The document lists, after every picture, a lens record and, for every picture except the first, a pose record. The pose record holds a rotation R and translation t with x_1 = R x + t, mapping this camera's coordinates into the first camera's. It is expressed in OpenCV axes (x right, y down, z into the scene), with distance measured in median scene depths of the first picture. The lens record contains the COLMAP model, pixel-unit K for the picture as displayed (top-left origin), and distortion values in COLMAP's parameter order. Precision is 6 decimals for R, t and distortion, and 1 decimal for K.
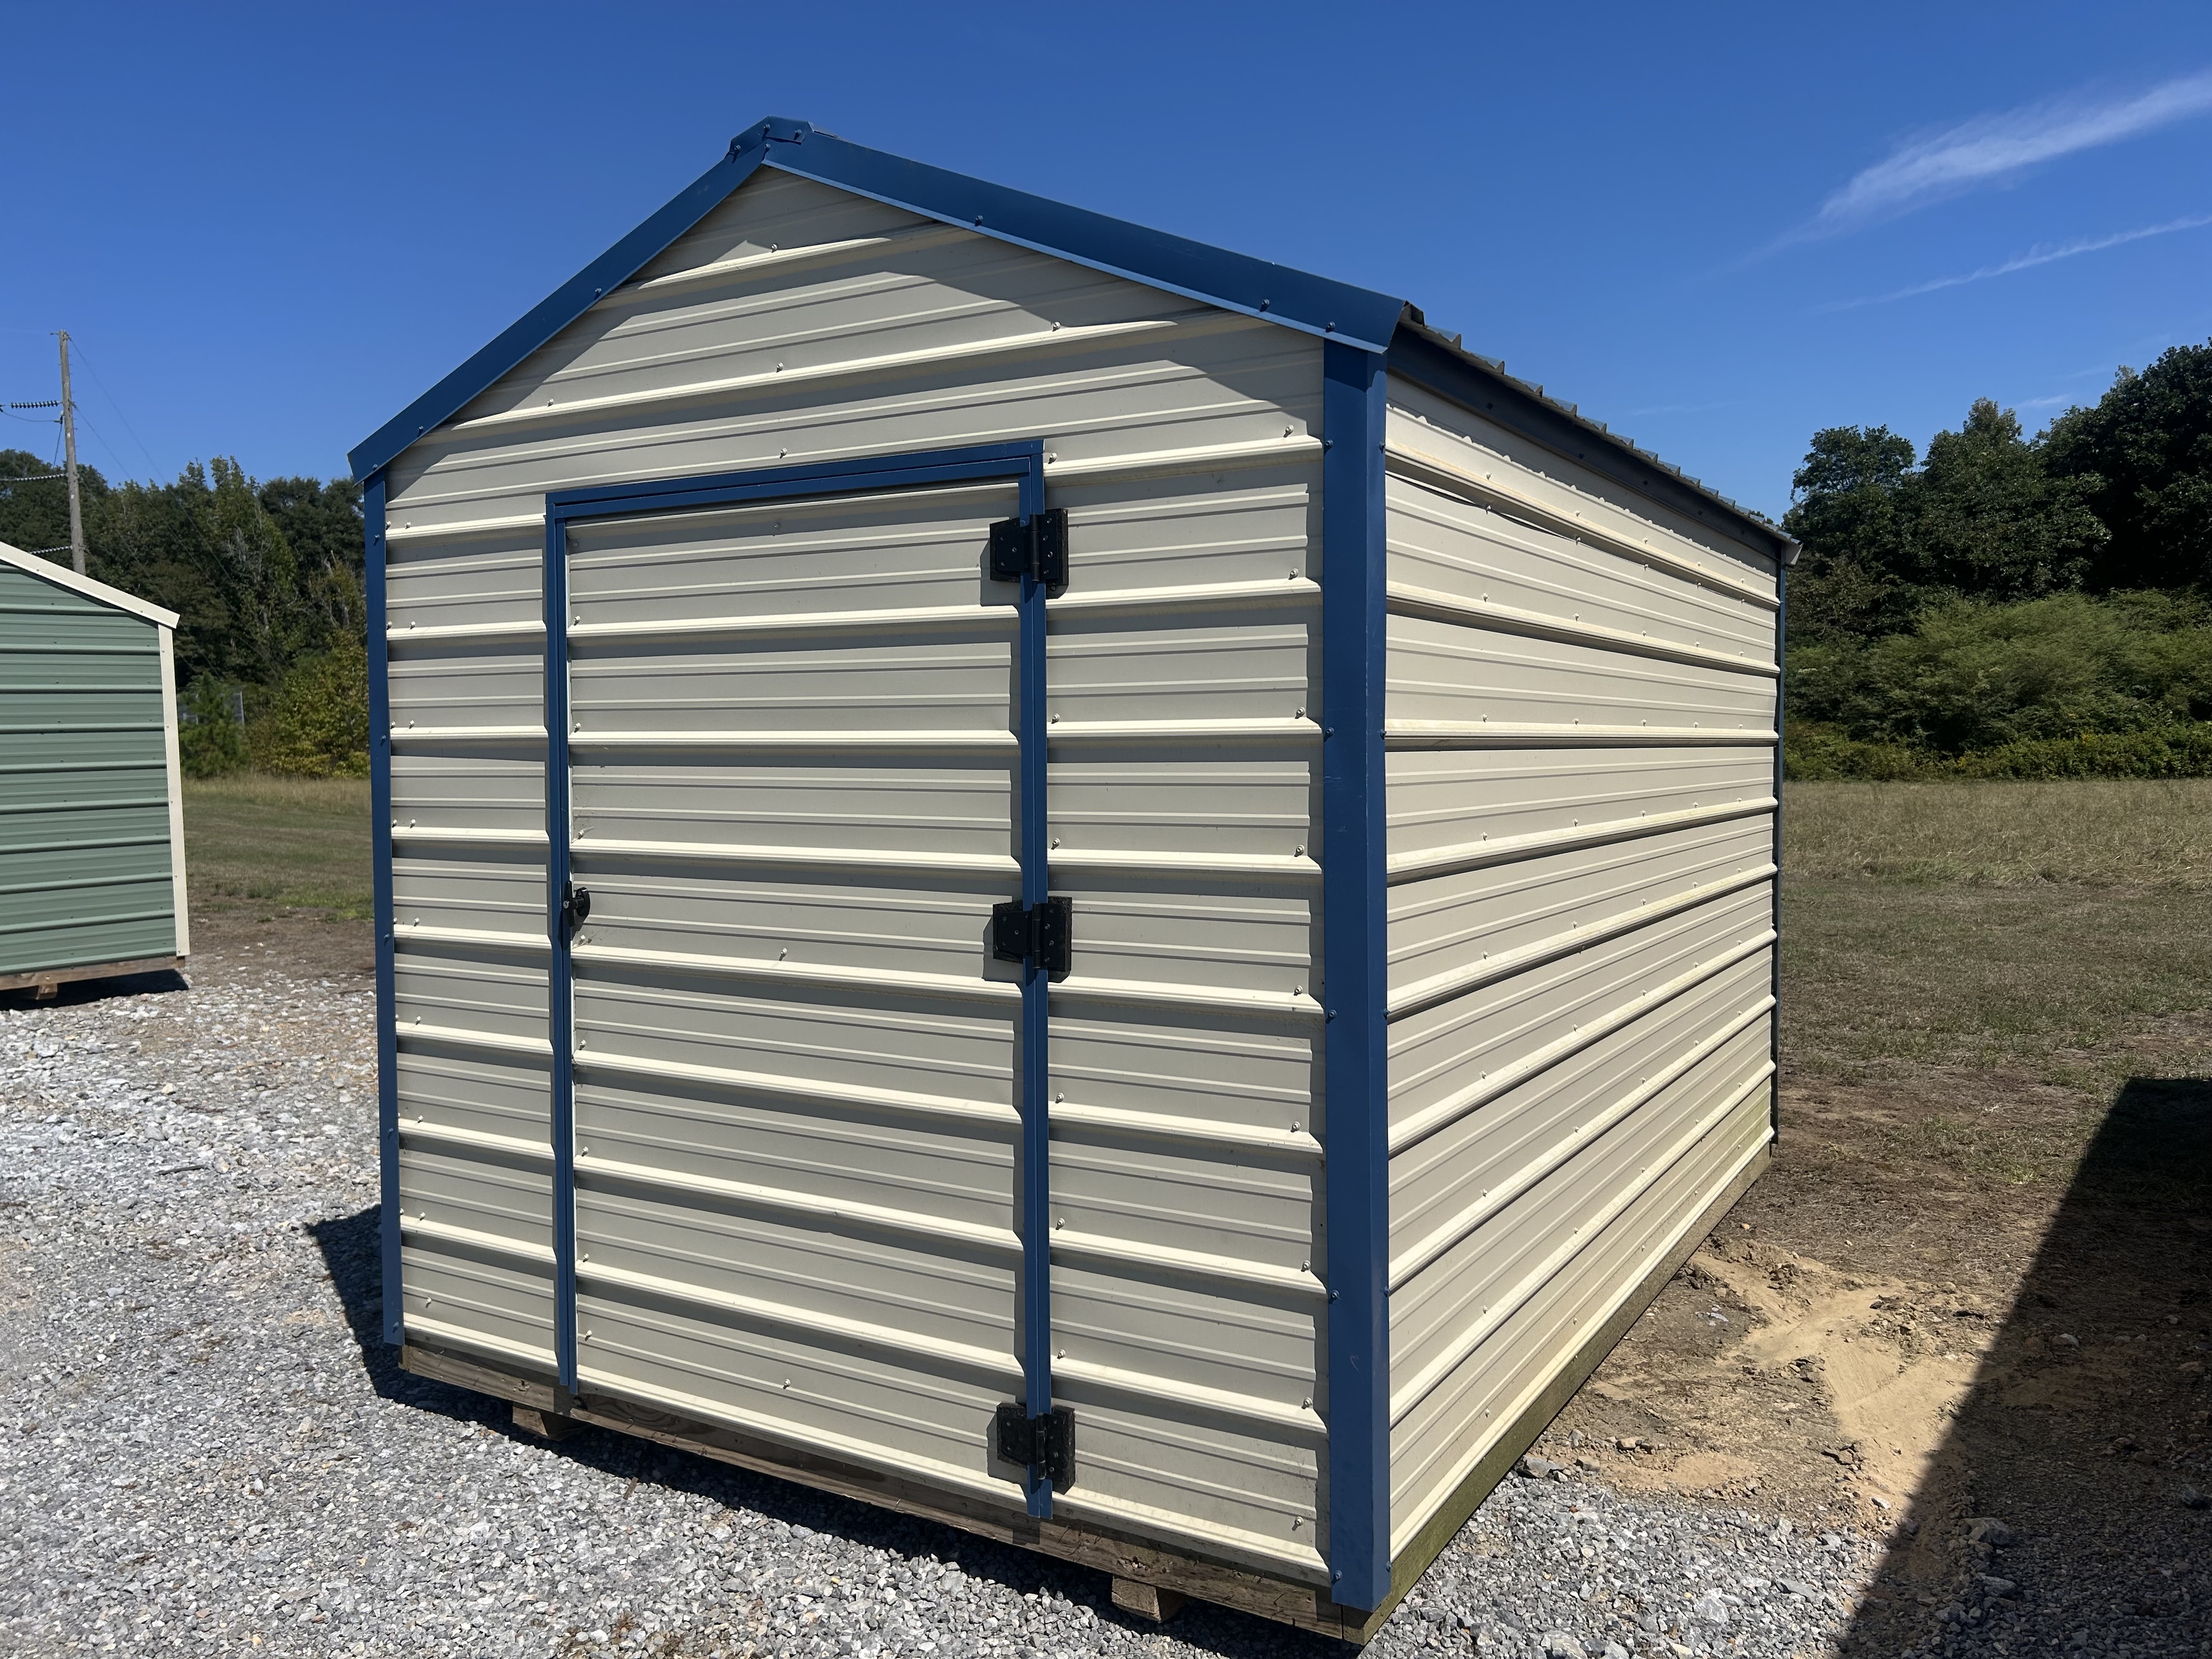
lens RADIAL K [[1673.1, 0, 1109.9], [0, 1673.1, 811.7], [0, 0, 1]] dist [0.042981, -0.042213]
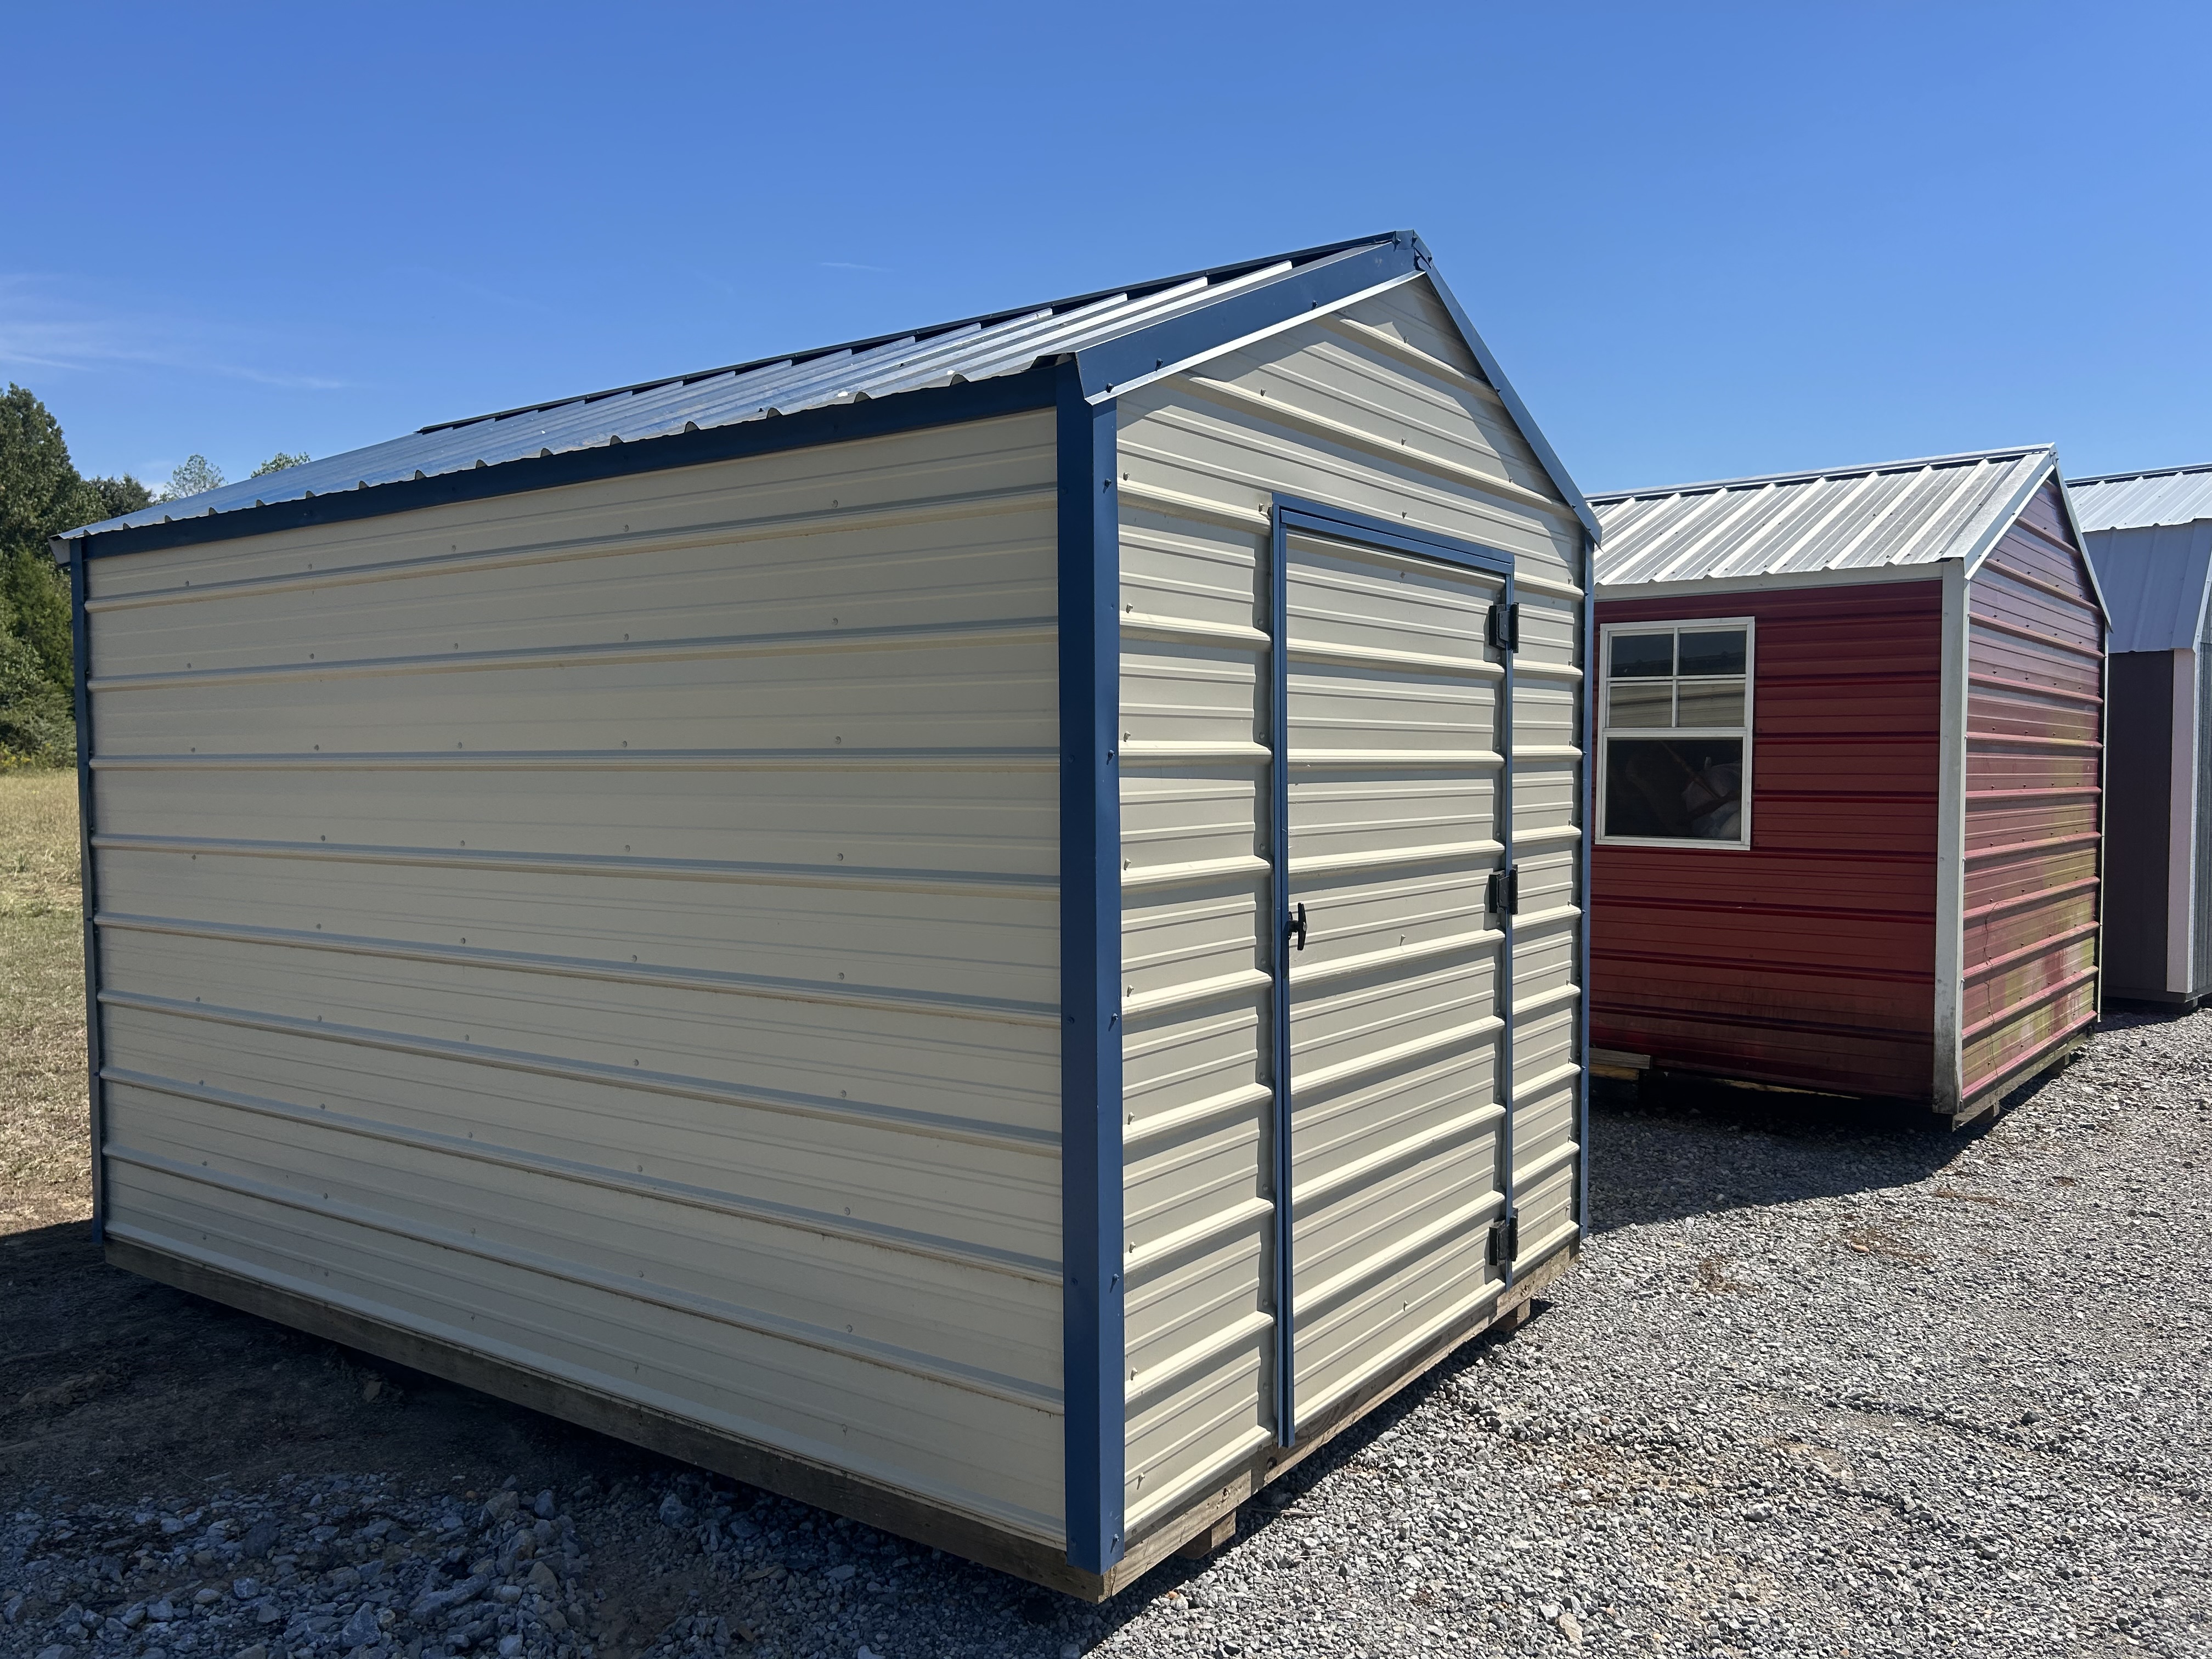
lens RADIAL K [[1673.1, 0, 1107.2], [0, 1673.1, 842.3], [0, 0, 1]] dist [0.042981, -0.042213]
pose [[0.087459, -0.039473, 0.995386, -1.321767], [0.053554, 0.997956, 0.034870, -0.033724], [-0.994728, 0.050257, 0.089394, 1.051611]]
